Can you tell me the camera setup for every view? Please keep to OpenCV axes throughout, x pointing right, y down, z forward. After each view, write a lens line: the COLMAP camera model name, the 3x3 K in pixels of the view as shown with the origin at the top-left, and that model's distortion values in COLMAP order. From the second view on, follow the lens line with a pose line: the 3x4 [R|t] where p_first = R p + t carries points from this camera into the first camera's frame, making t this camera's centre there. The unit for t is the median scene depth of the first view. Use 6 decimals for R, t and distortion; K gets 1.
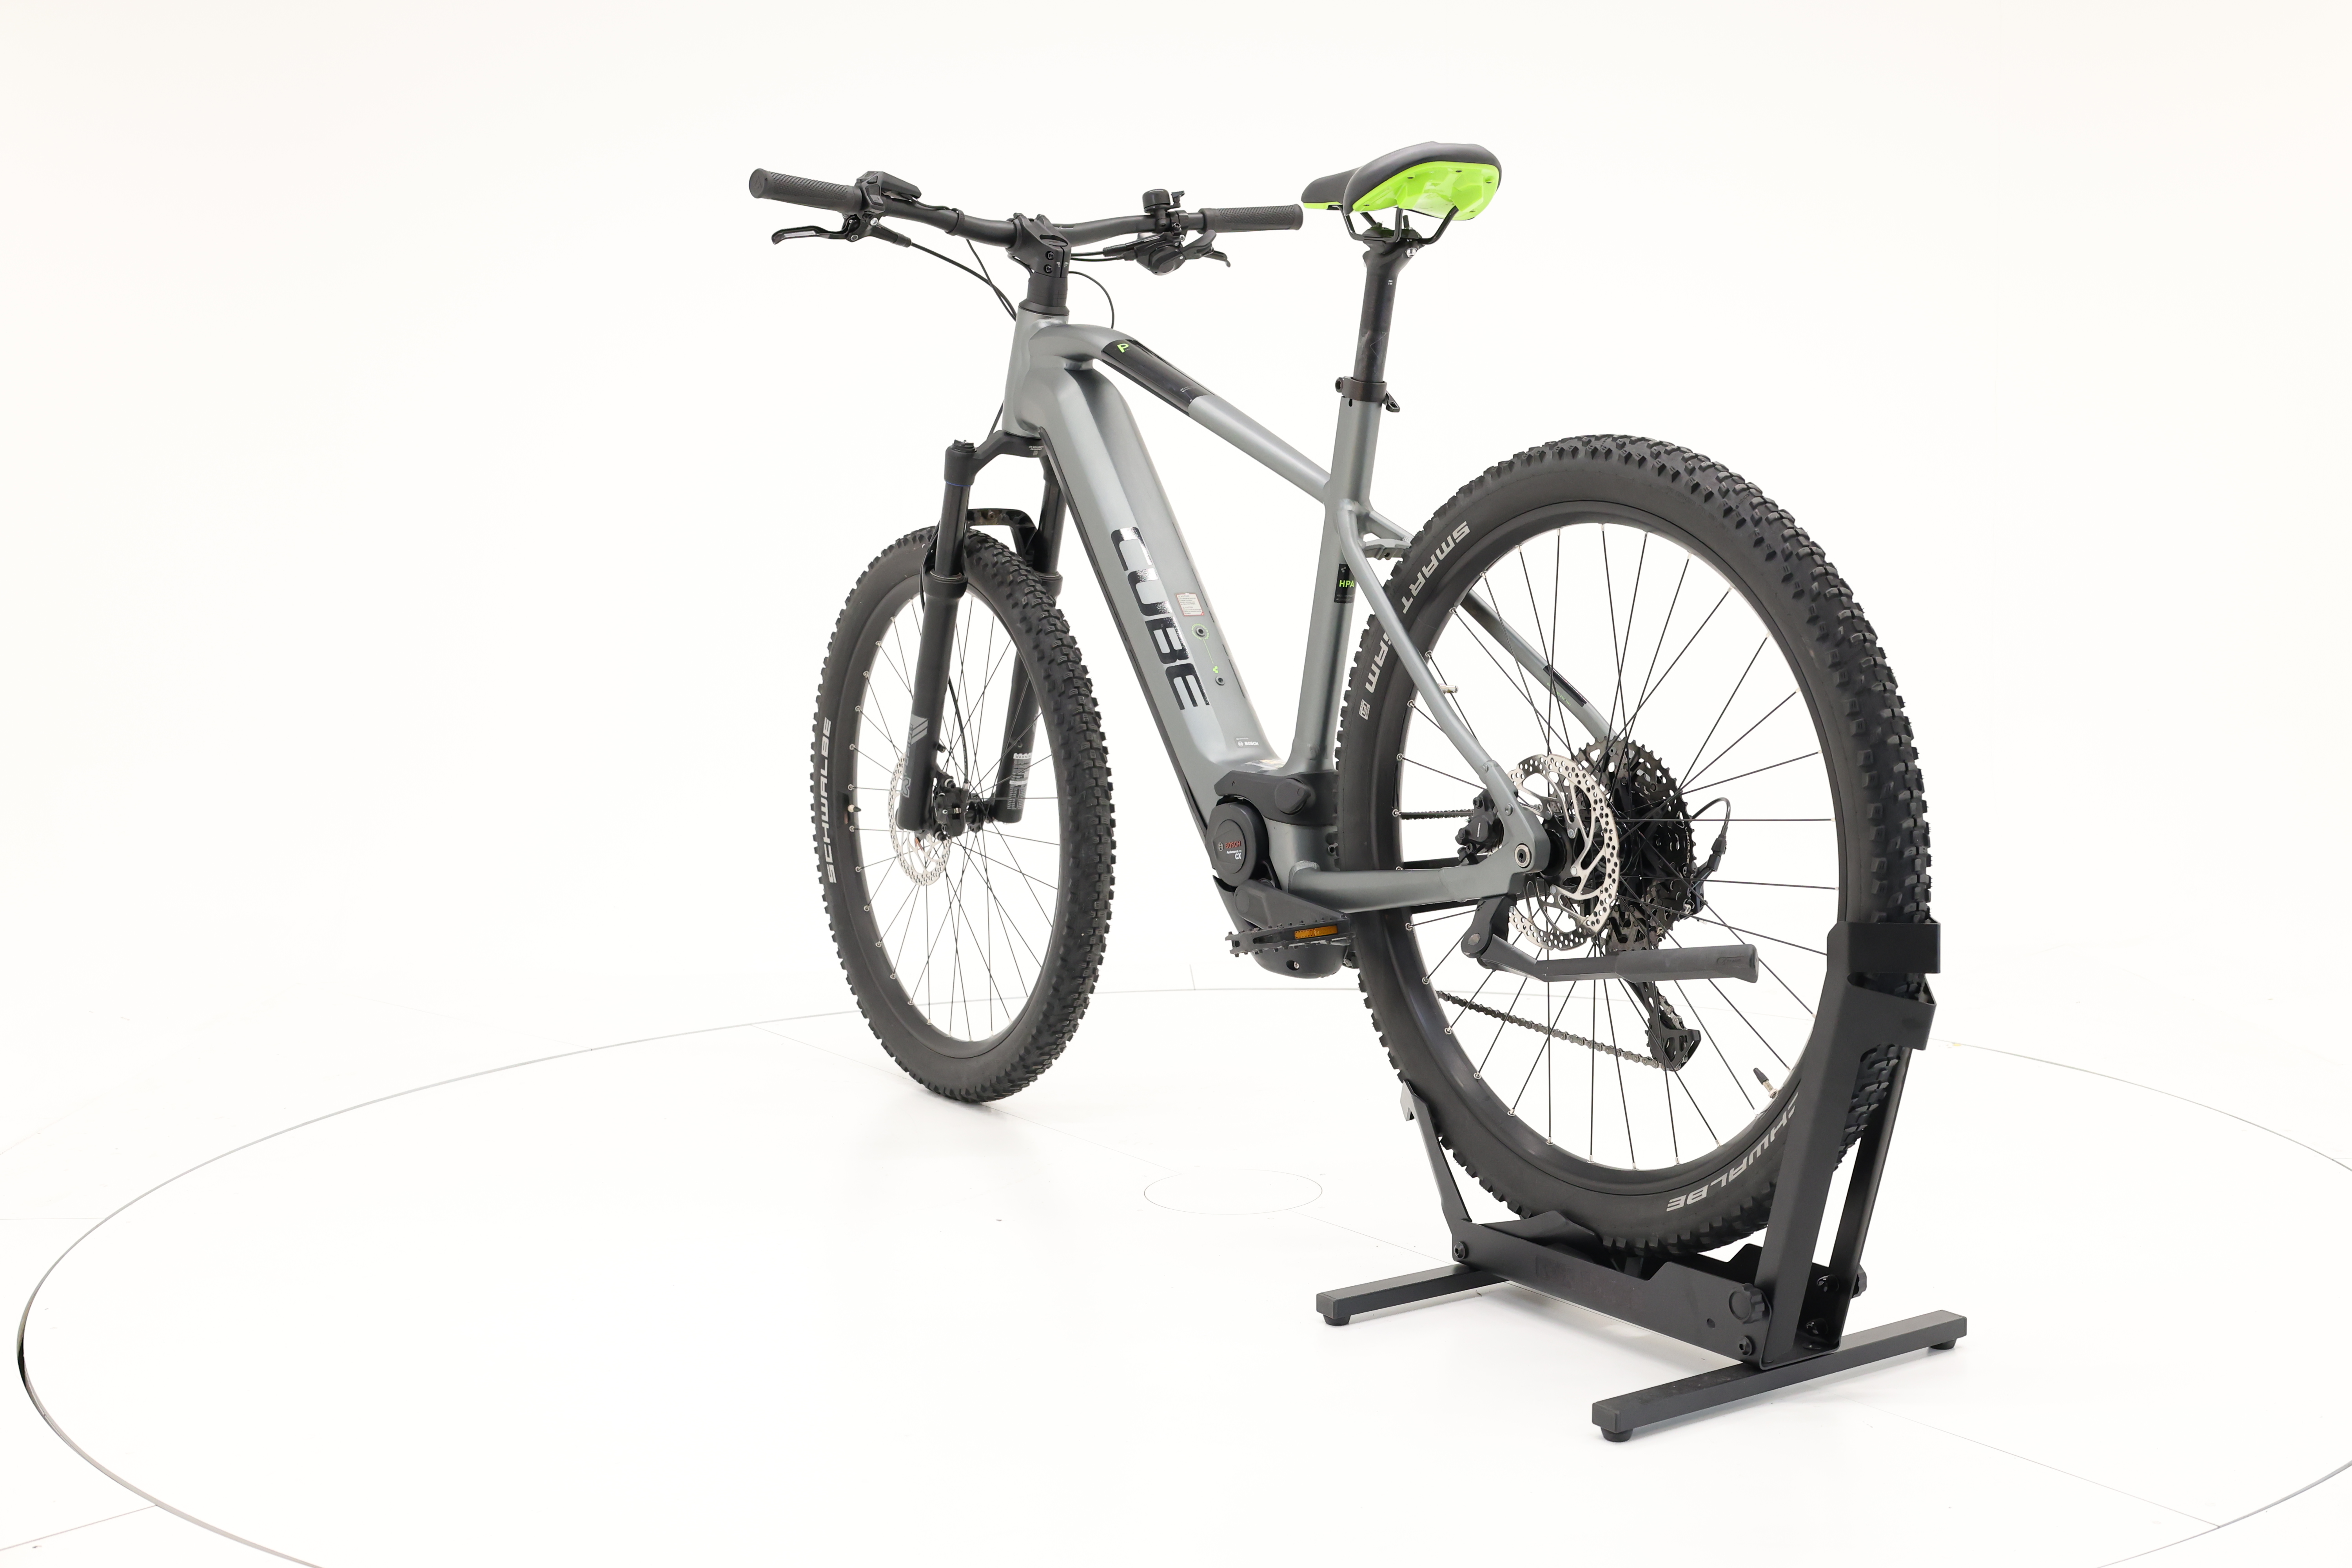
lens RADIAL K [[2666.6, 0, 1186.0], [0, 2666.6, 777.6], [0, 0, 1]] dist [-0.011588, 0.000000]
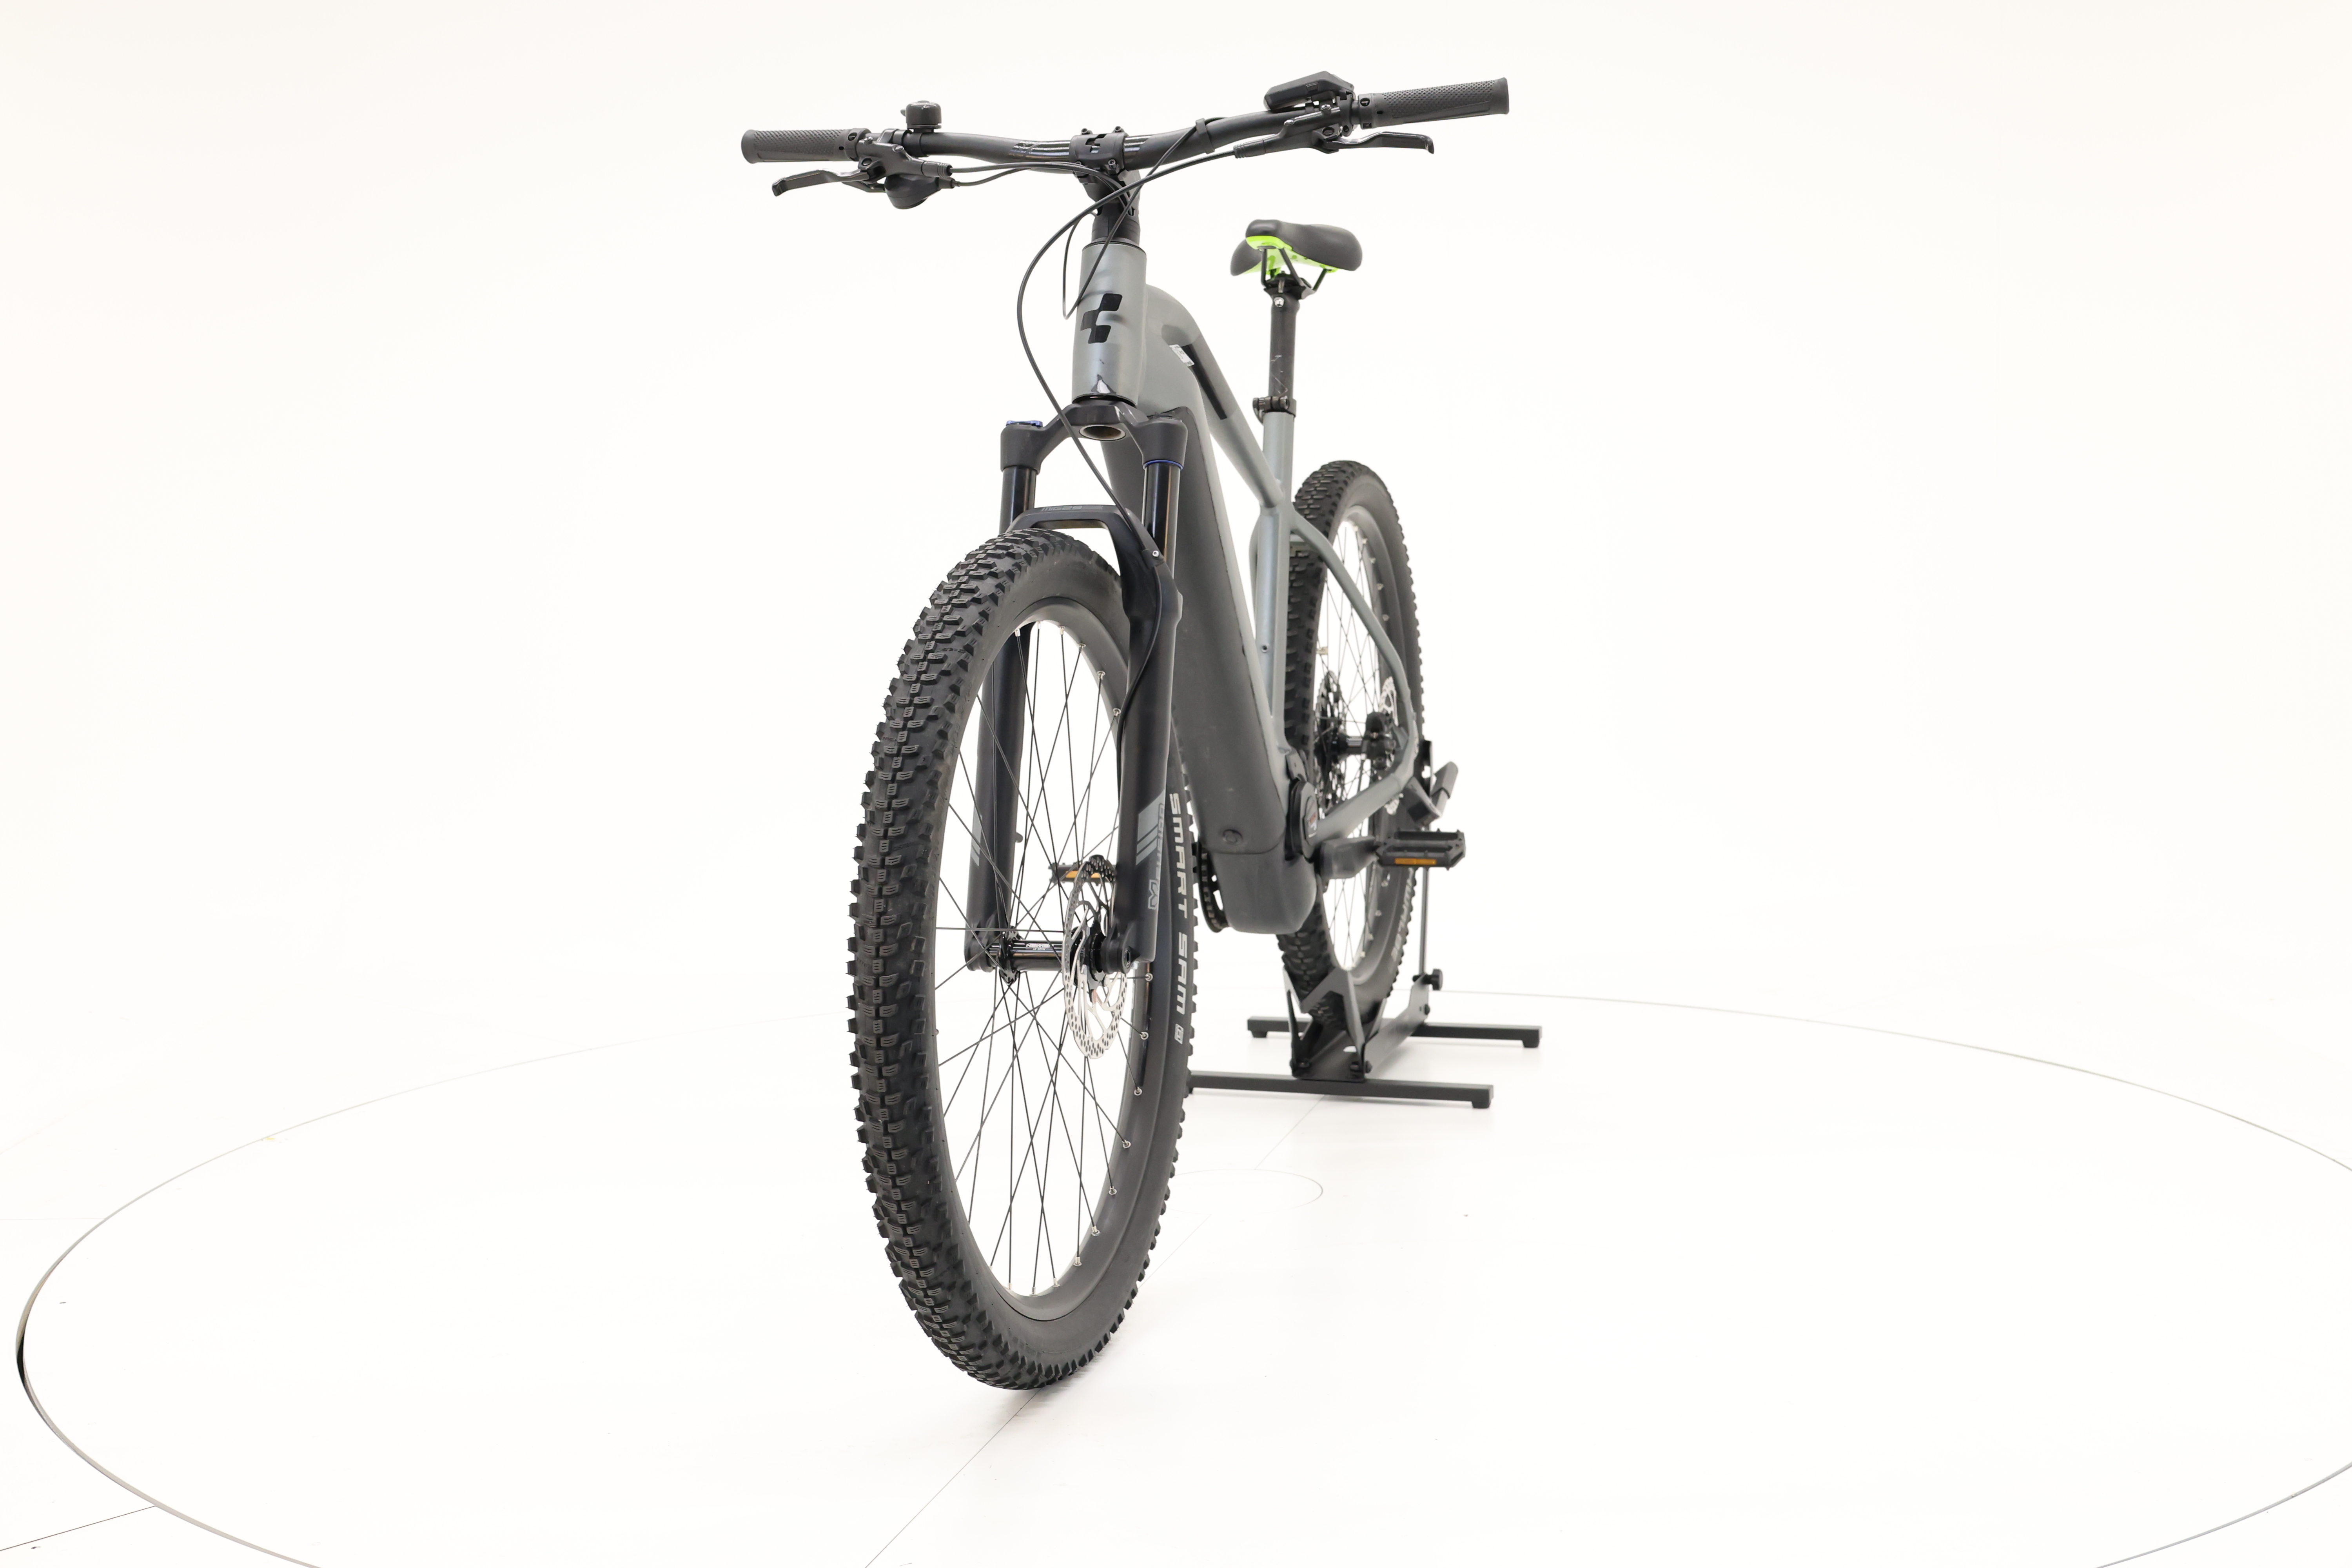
lens RADIAL K [[2666.6, 0, 1185.3], [0, 2666.6, 796.7], [0, 0, 1]] dist [-0.011588, 0.000000]
pose [[-0.643205, -0.049488, 0.764093, -0.746354], [0.111184, 0.981296, 0.157149, -0.153003], [-0.757579, 0.186034, -0.625672, 1.652379]]
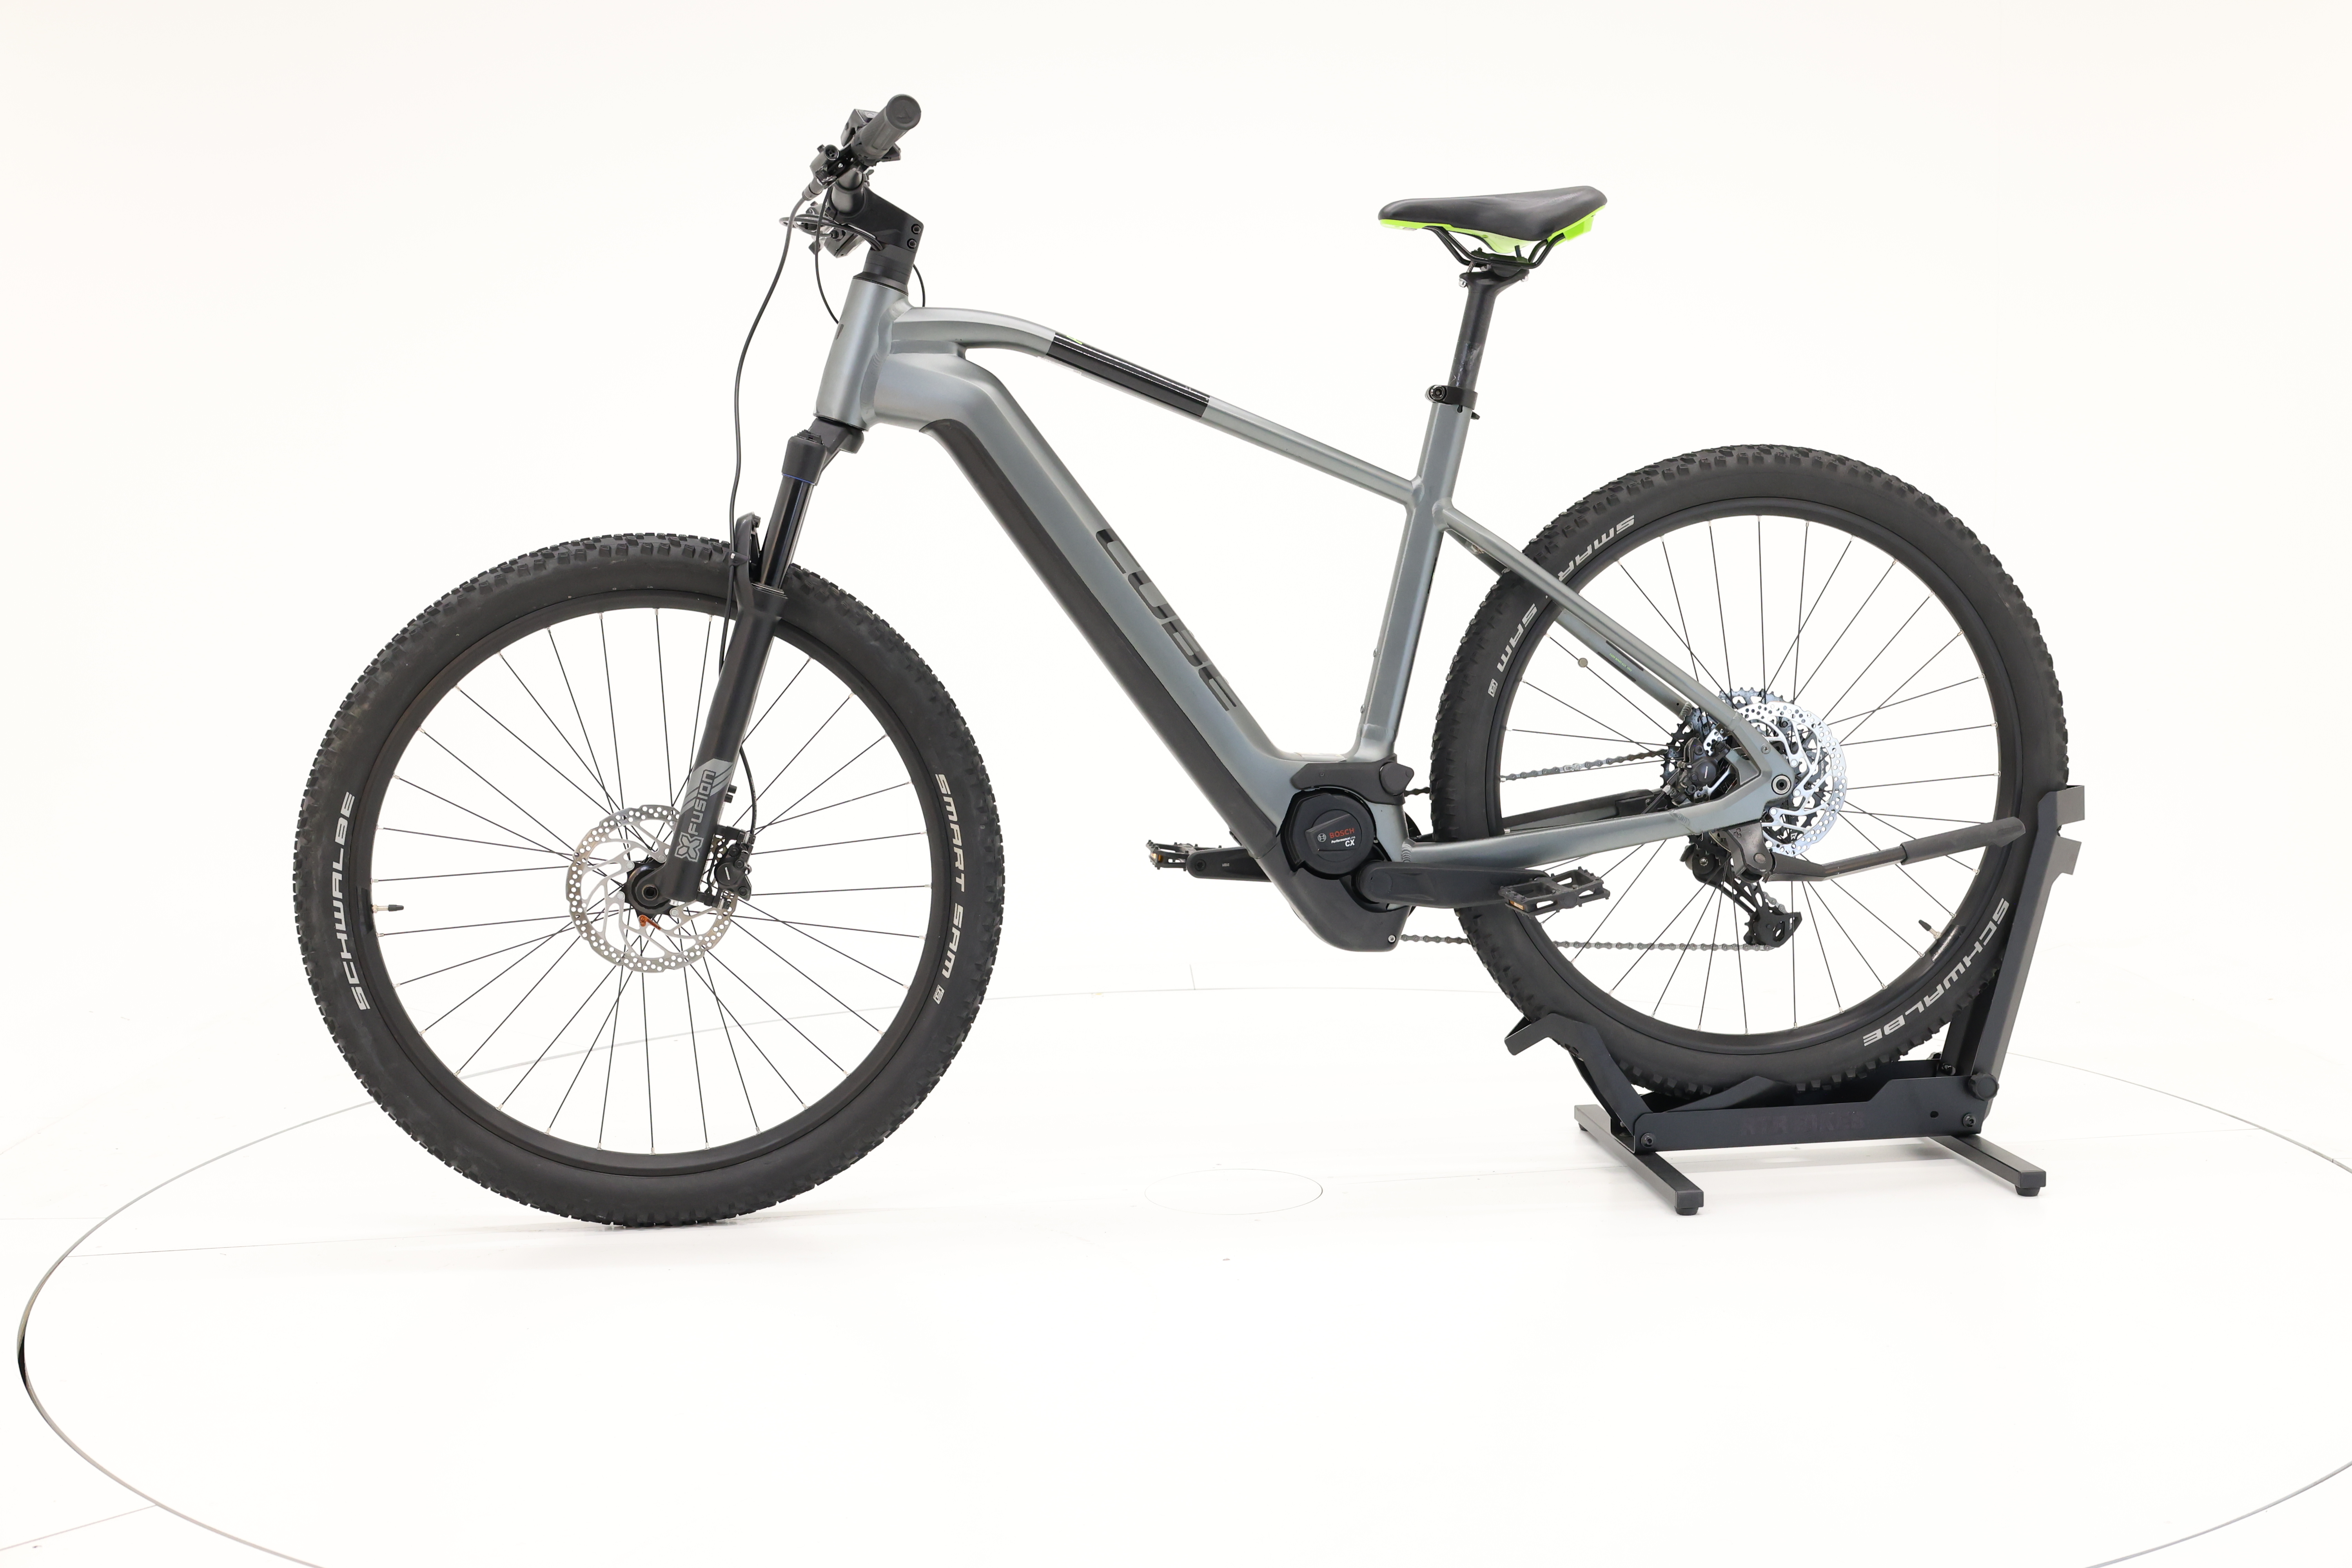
lens RADIAL K [[2666.6, 0, 1189.0], [0, 2666.6, 783.6], [0, 0, 1]] dist [-0.011588, 0.000000]
pose [[0.433391, -0.080318, 0.897620, -0.897312], [0.101248, 0.994054, 0.040062, -0.039370], [-0.895500, 0.073520, 0.438946, 0.578227]]
